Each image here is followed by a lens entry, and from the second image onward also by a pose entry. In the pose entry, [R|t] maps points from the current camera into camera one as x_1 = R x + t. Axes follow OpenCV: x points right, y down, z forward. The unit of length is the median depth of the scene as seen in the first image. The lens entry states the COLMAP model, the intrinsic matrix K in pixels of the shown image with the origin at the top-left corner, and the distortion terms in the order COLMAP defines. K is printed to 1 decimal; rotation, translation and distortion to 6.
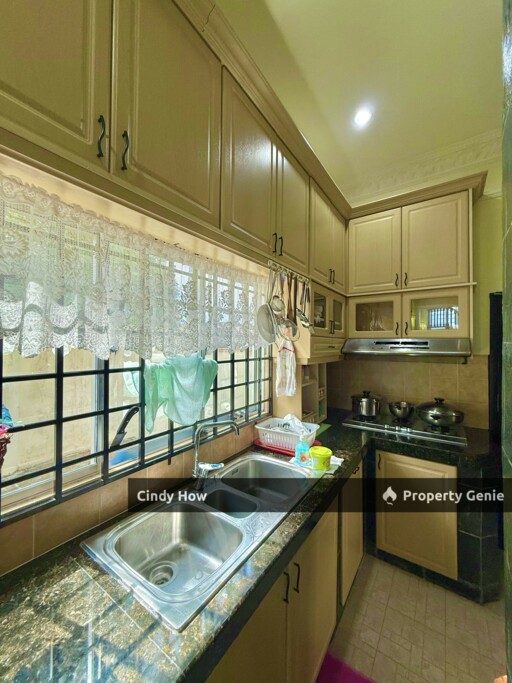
lens RADIAL K [[272.6, 0, 255.6], [0, 272.6, 341.2], [0, 0, 1]] dist [0.000509, 0.000056]
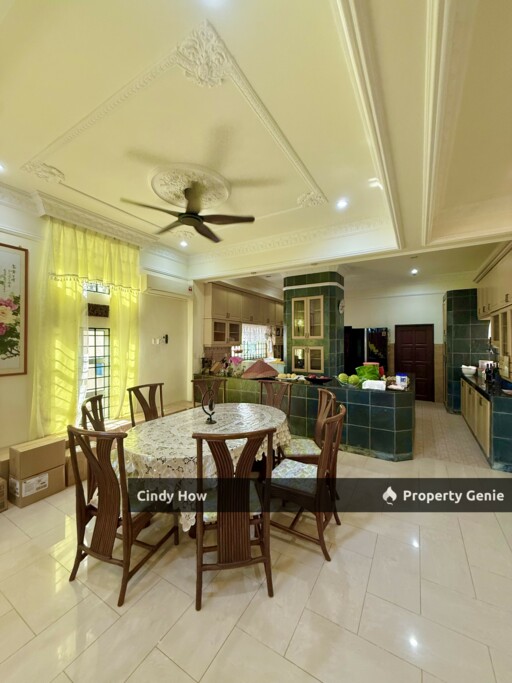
lens RADIAL K [[272.6, 0, 254.9], [0, 272.6, 341.2], [0, 0, 1]] dist [0.000509, 0.000056]
pose [[0.997947, -0.005968, 0.063759, -0.411864], [0.005367, 0.999939, 0.009606, -0.019696], [-0.063812, -0.009244, 0.997919, -3.395092]]
